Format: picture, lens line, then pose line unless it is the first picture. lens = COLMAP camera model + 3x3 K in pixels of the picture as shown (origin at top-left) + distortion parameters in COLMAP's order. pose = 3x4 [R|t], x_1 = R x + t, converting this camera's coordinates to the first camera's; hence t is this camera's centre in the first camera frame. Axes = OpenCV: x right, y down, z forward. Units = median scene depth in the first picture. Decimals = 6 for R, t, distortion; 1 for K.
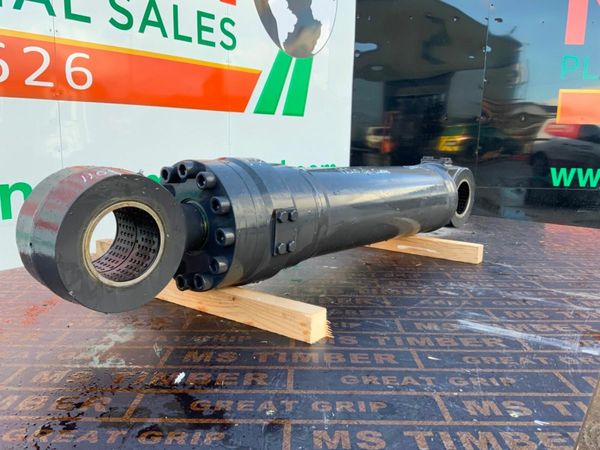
lens RADIAL K [[494.5, 0, 300.0], [0, 494.5, 225.0], [0, 0, 1]] dist [0.093037, -0.179591]
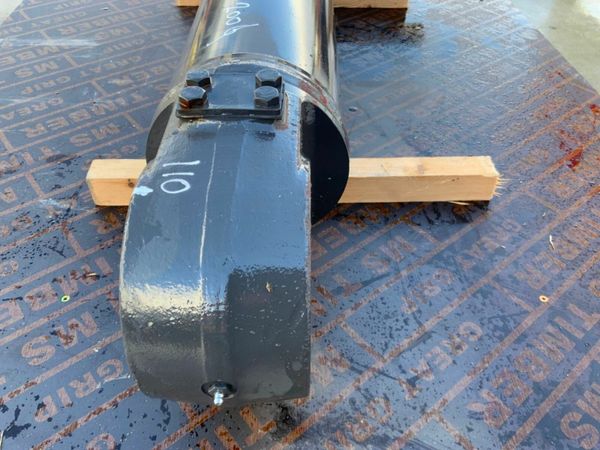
lens RADIAL K [[505.8, 0, 300.0], [0, 505.8, 225.0], [0, 0, 1]] dist [0.005807, -0.039016]
pose [[-0.766002, 0.411729, -0.493679, 0.780229], [-0.154014, 0.628058, 0.762773, -0.558468], [0.624115, 0.660319, -0.417682, 2.265421]]
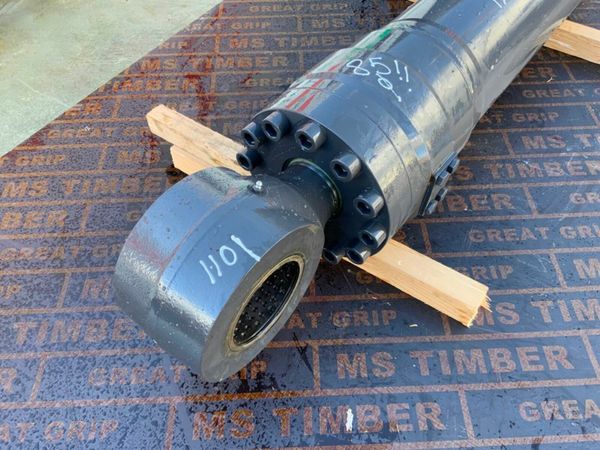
lens RADIAL K [[500.9, 0, 302.0], [0, 500.9, 223.6], [0, 0, 1]] dist [0.083714, -0.171503]
pose [[0.998686, -0.051218, -0.001870, -0.251812], [0.038566, 0.726948, 0.685609, -0.502319], [-0.033757, -0.684780, 0.727968, 0.461388]]
